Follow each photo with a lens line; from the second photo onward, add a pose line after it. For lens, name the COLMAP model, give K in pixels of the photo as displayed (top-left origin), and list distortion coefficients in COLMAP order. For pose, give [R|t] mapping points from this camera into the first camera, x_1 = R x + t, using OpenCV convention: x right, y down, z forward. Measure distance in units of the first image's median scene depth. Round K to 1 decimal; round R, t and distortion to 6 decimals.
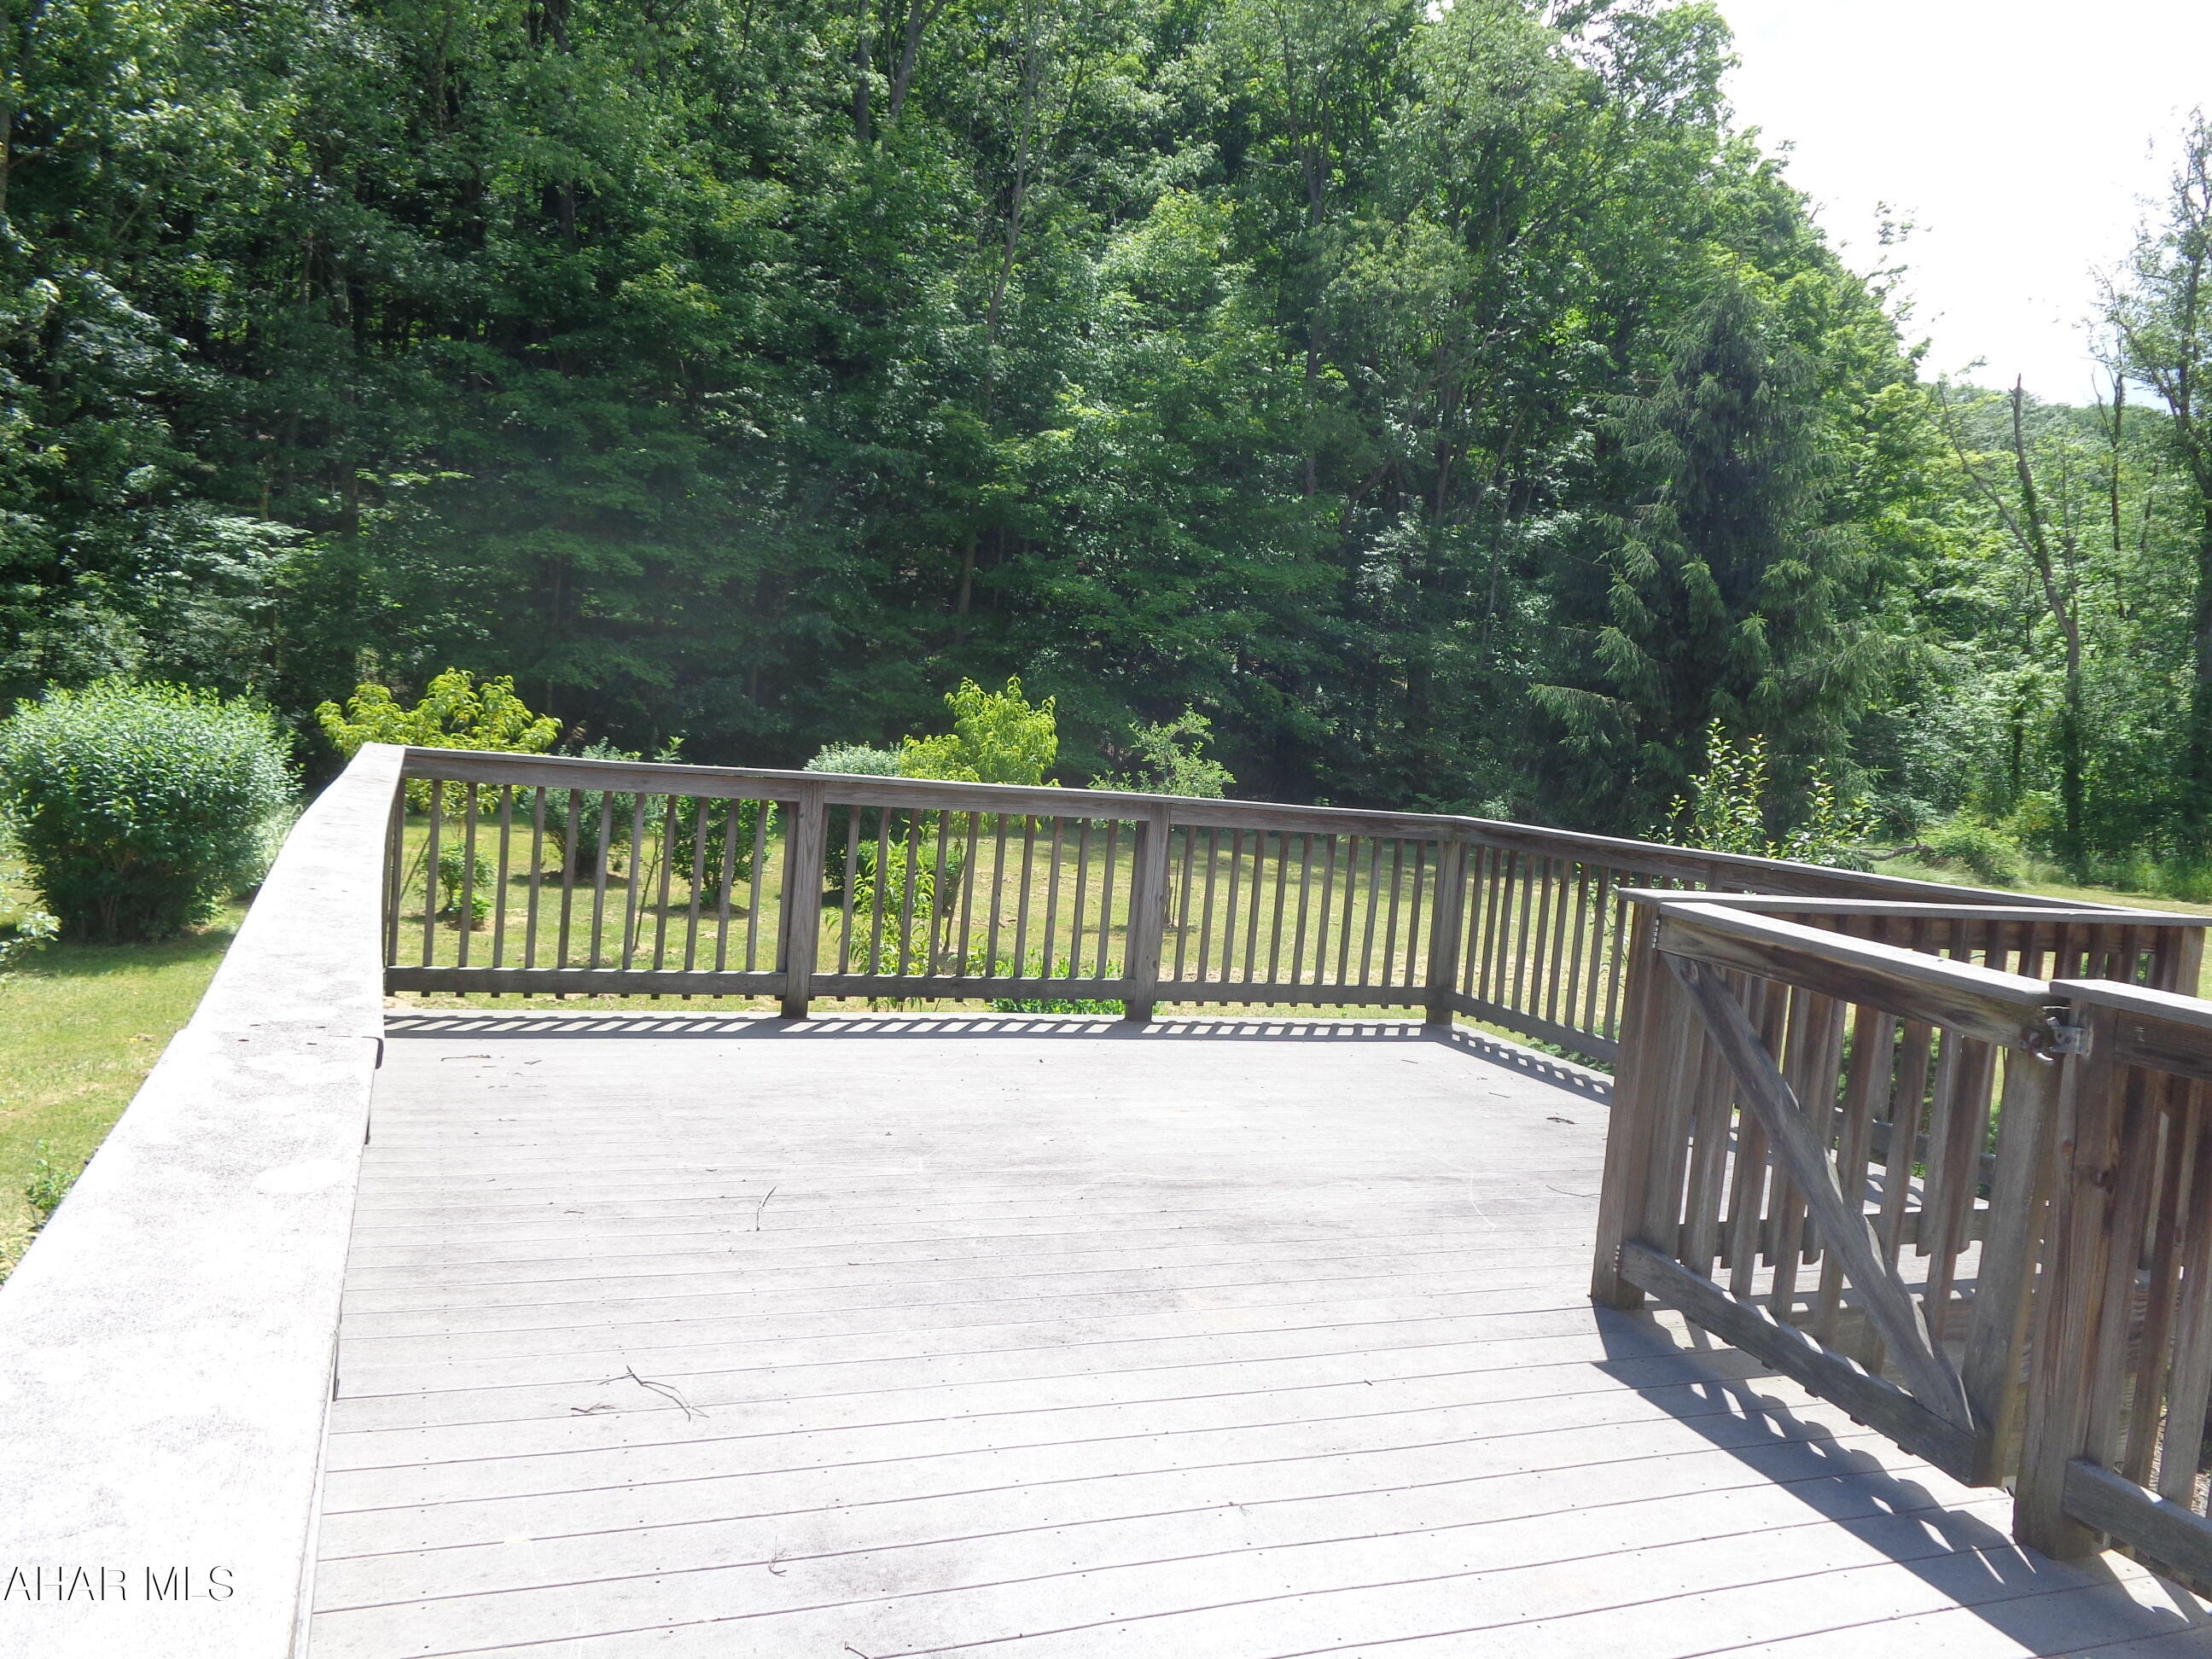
lens RADIAL K [[1653.7, 0, 1104.9], [0, 1653.7, 798.5], [0, 0, 1]] dist [0.056927, 0.000800]
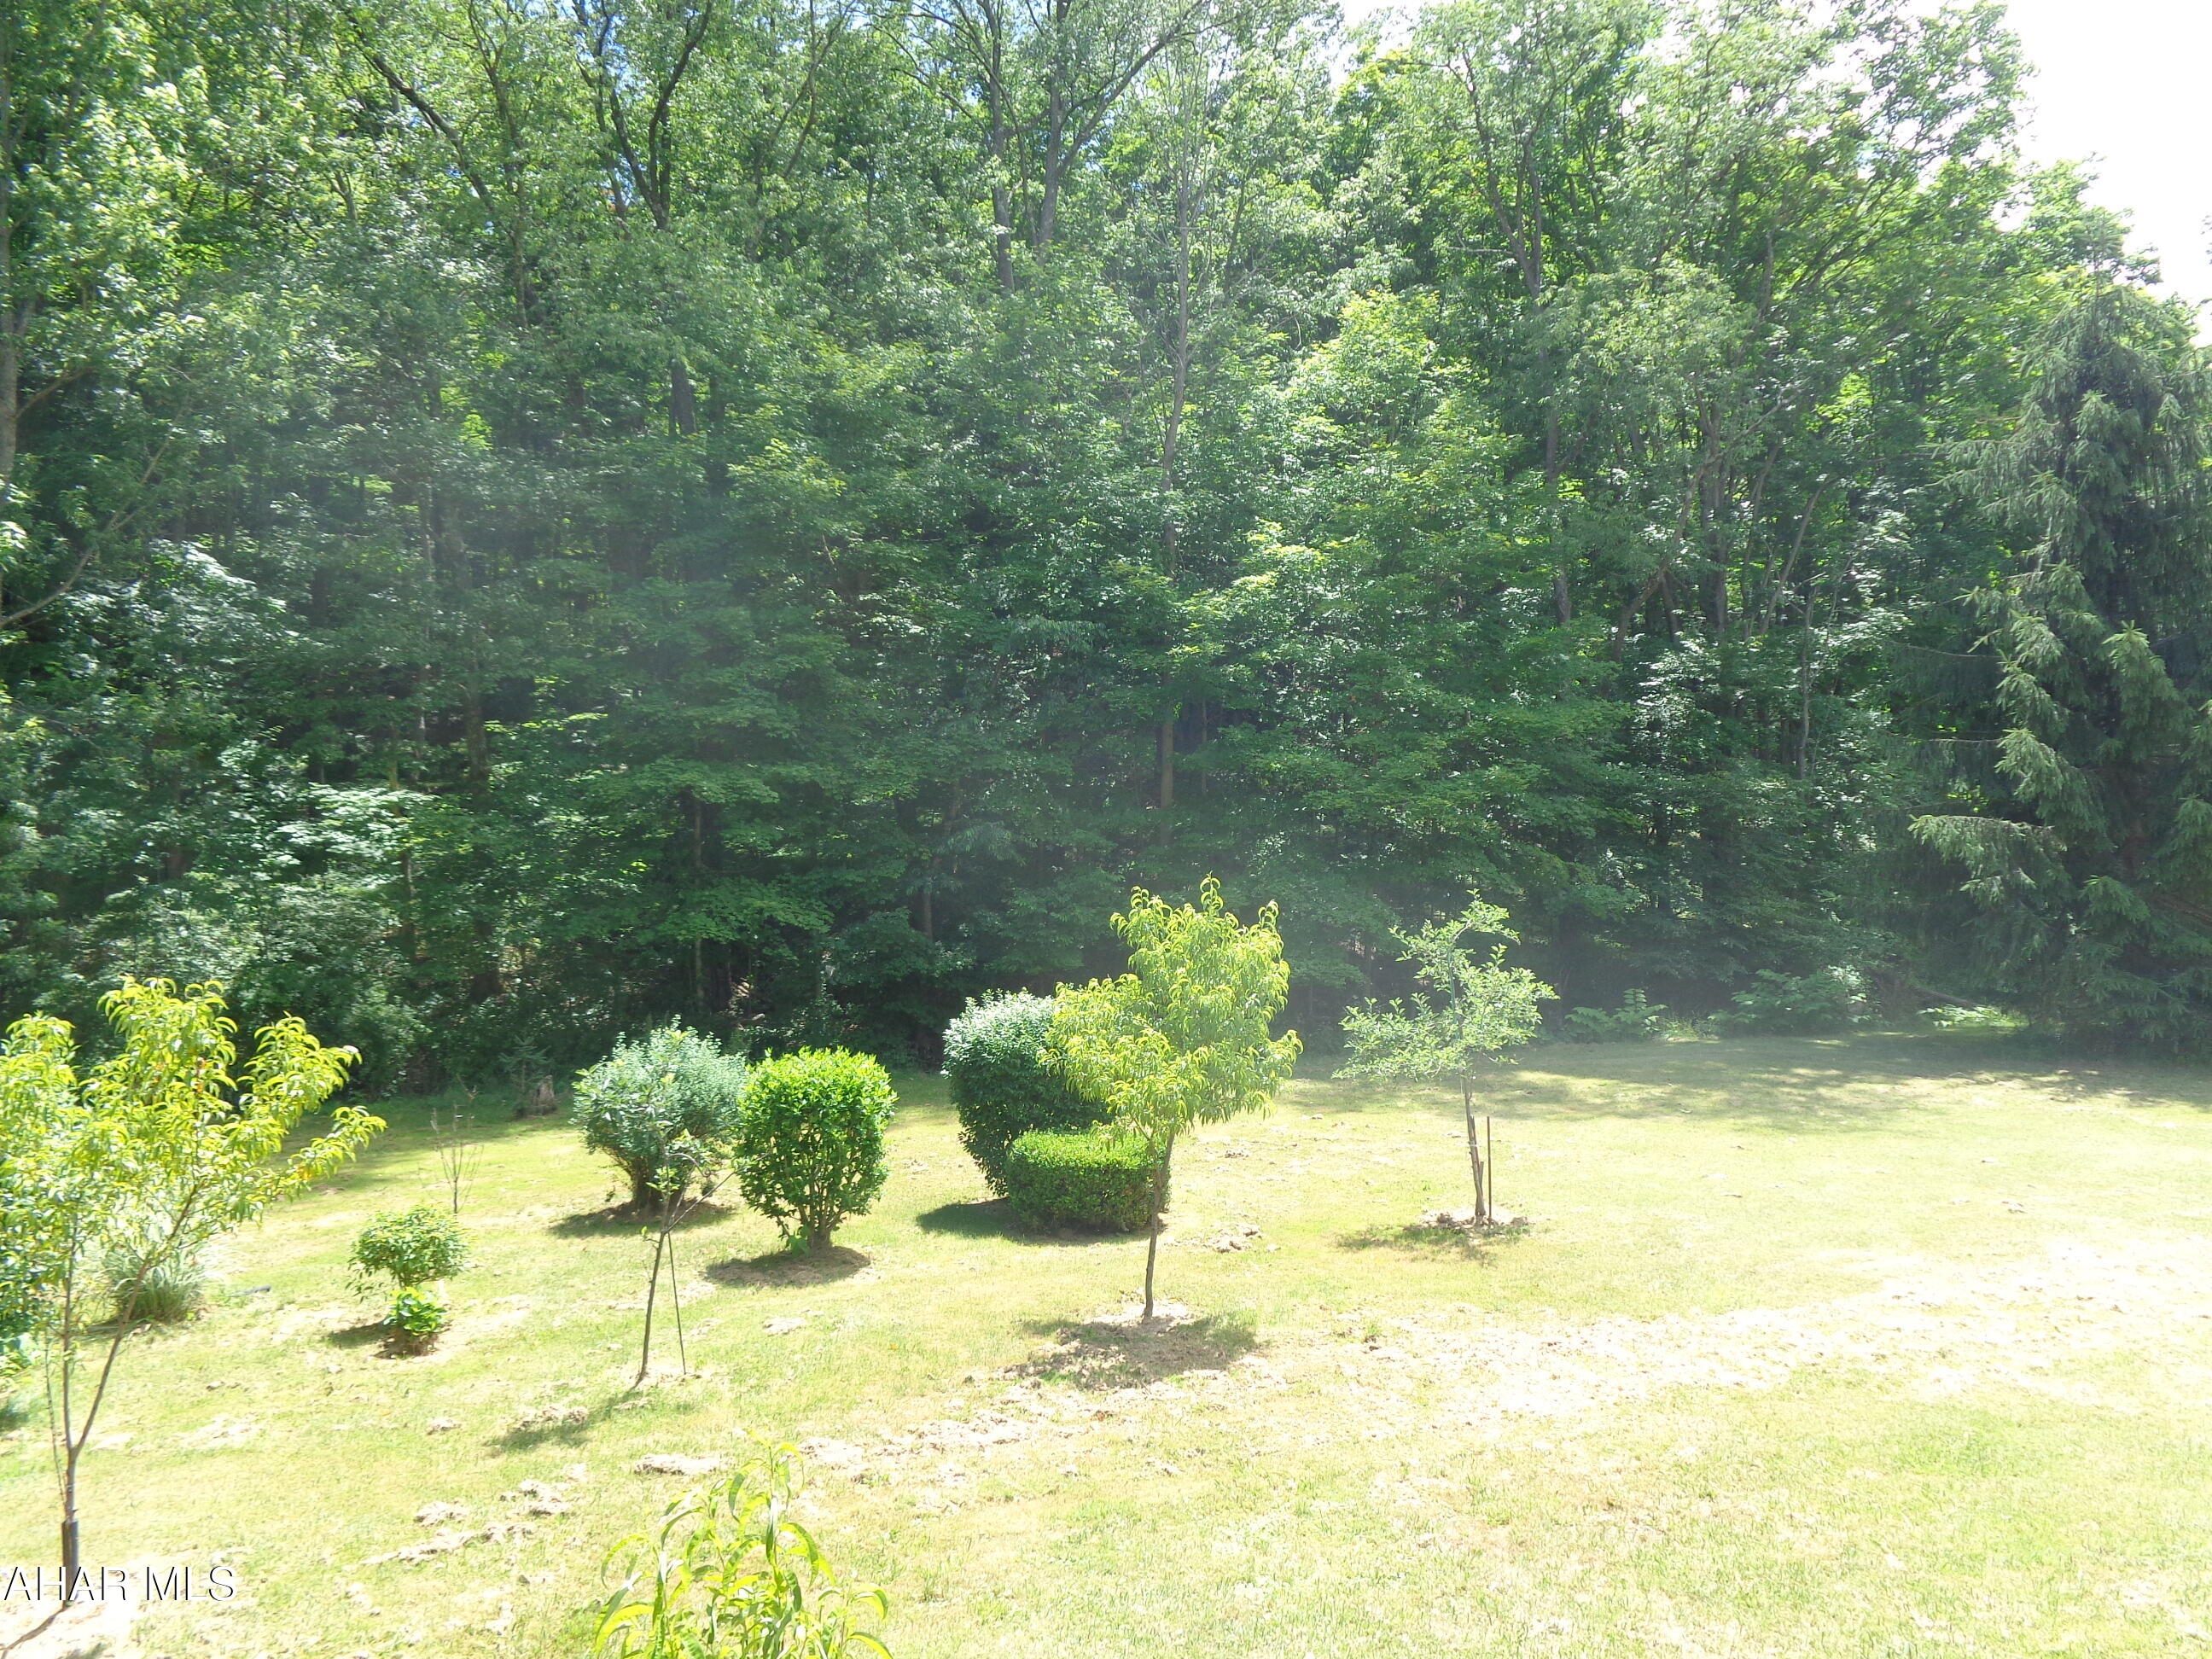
lens RADIAL K [[1608.3, 0, 1106.4], [0, 1608.3, 813.4], [0, 0, 1]] dist [-0.048062, 0.082900]
pose [[0.984503, -0.106952, -0.138982, -0.002876], [0.090626, 0.988759, -0.118923, -0.015833], [0.150138, 0.104485, 0.983128, 0.215449]]
